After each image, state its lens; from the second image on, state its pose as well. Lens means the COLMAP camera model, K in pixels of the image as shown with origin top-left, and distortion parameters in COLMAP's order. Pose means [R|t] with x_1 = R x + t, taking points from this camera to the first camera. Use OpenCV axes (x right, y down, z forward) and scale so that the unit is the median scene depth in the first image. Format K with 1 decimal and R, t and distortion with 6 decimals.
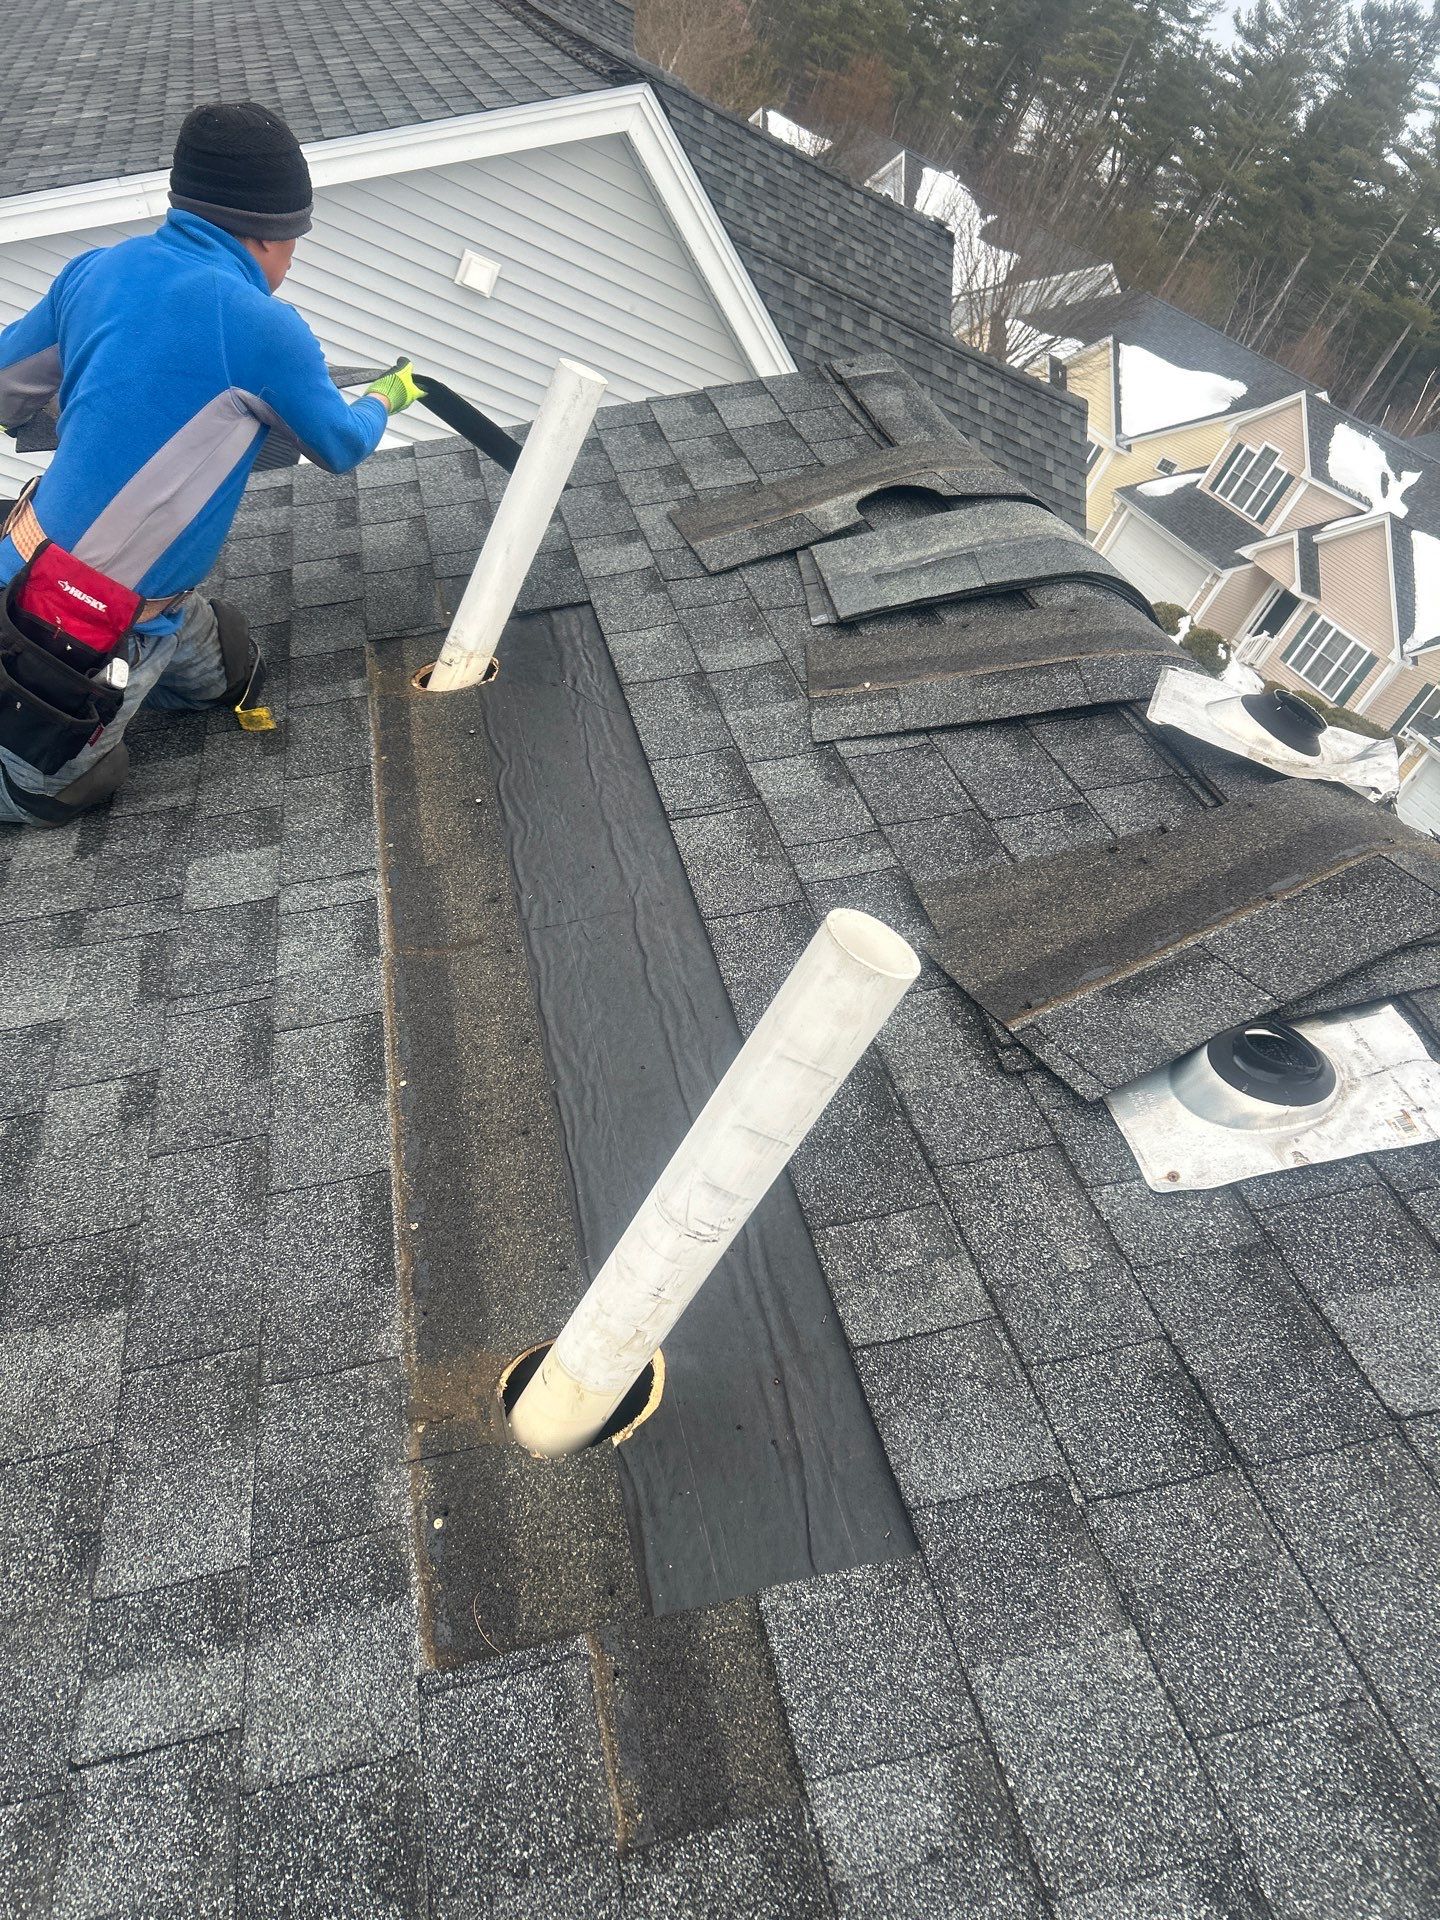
lens RADIAL K [[1428.8, 0, 694.0], [0, 1428.8, 966.3], [0, 0, 1]] dist [0.045558, -0.046226]
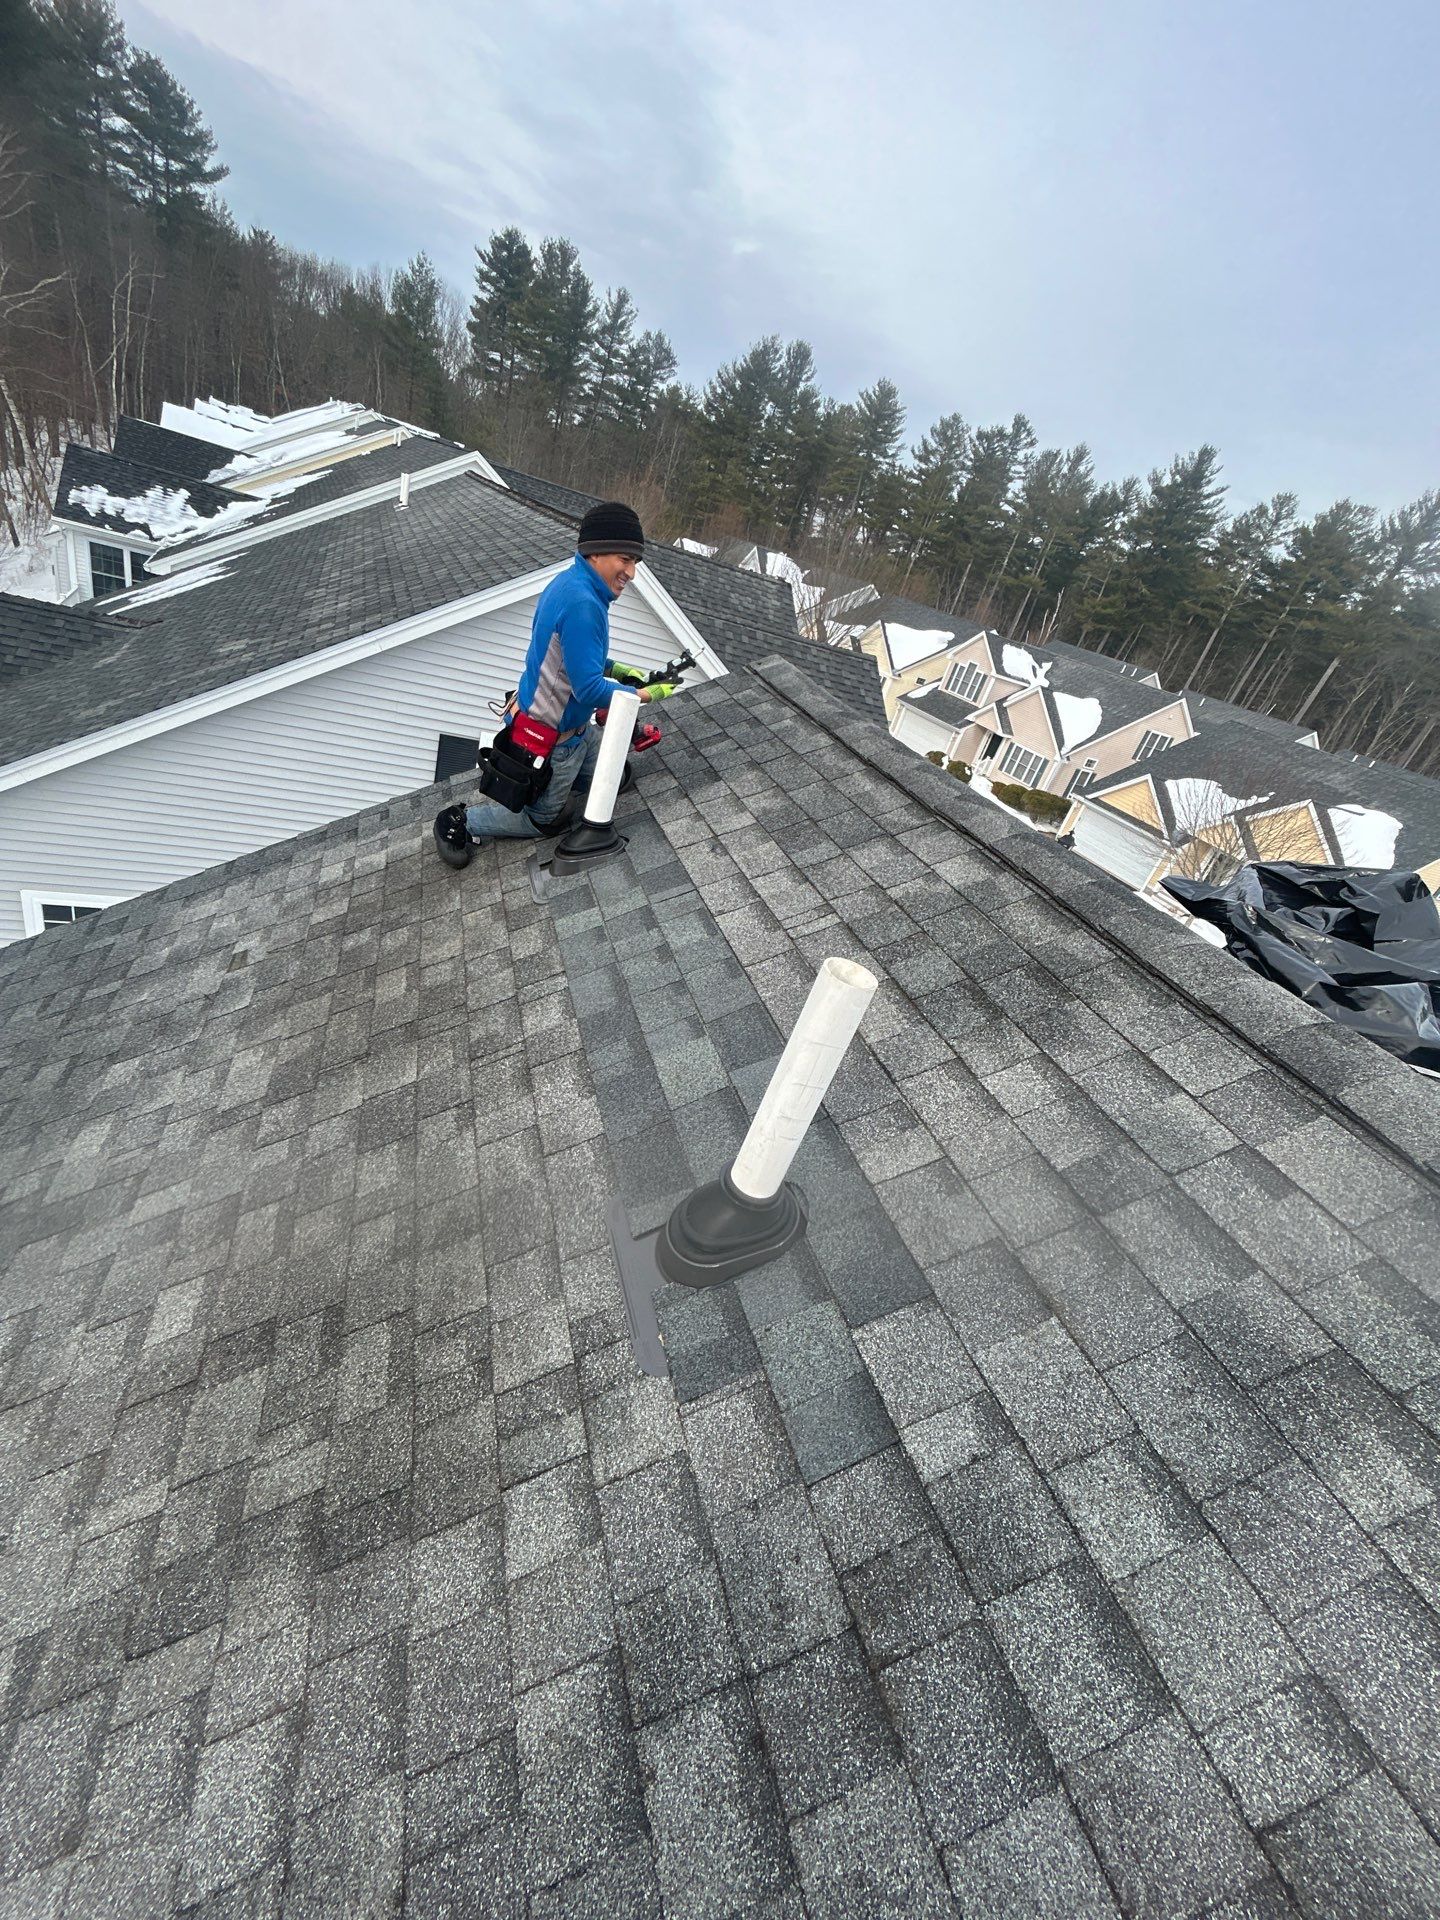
lens RADIAL K [[763.4, 0, 717.6], [0, 763.4, 955.0], [0, 0, 1]] dist [-0.001147, 0.000299]
pose [[0.984716, -0.174164, 0.000776, -0.018686], [0.174080, 0.984084, -0.035713, -0.015868], [0.005456, 0.035302, 0.999362, 0.002087]]
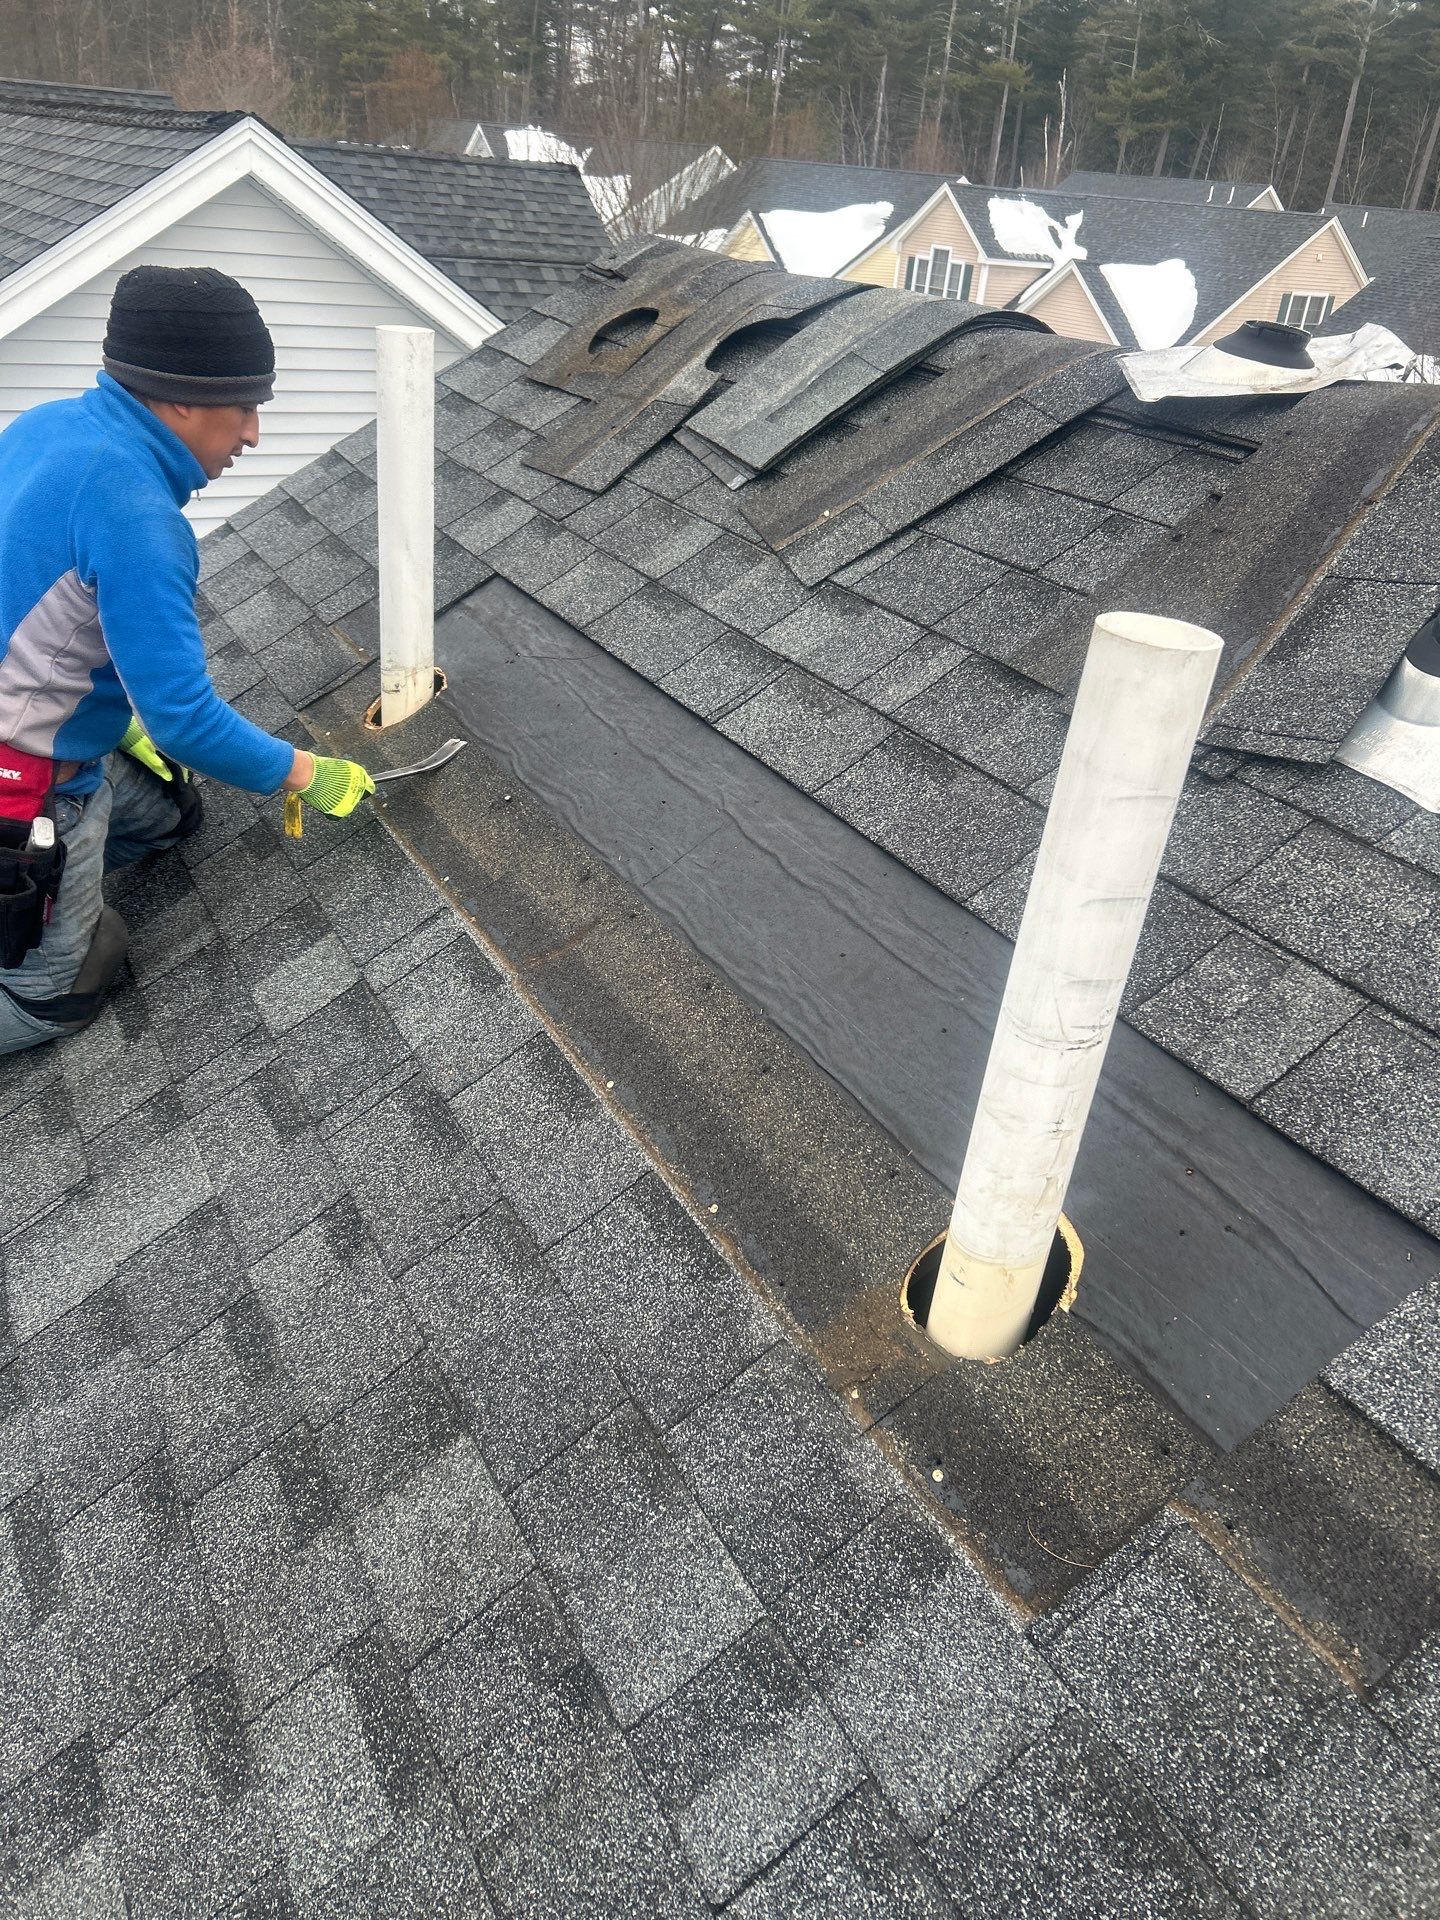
lens RADIAL K [[1428.8, 0, 721.1], [0, 1428.8, 957.6], [0, 0, 1]] dist [0.045558, -0.046226]
pose [[0.902015, -0.428189, 0.054977, -0.106312], [0.427596, 0.903684, 0.022734, 0.012782], [-0.059416, 0.003001, 0.998229, 0.066354]]
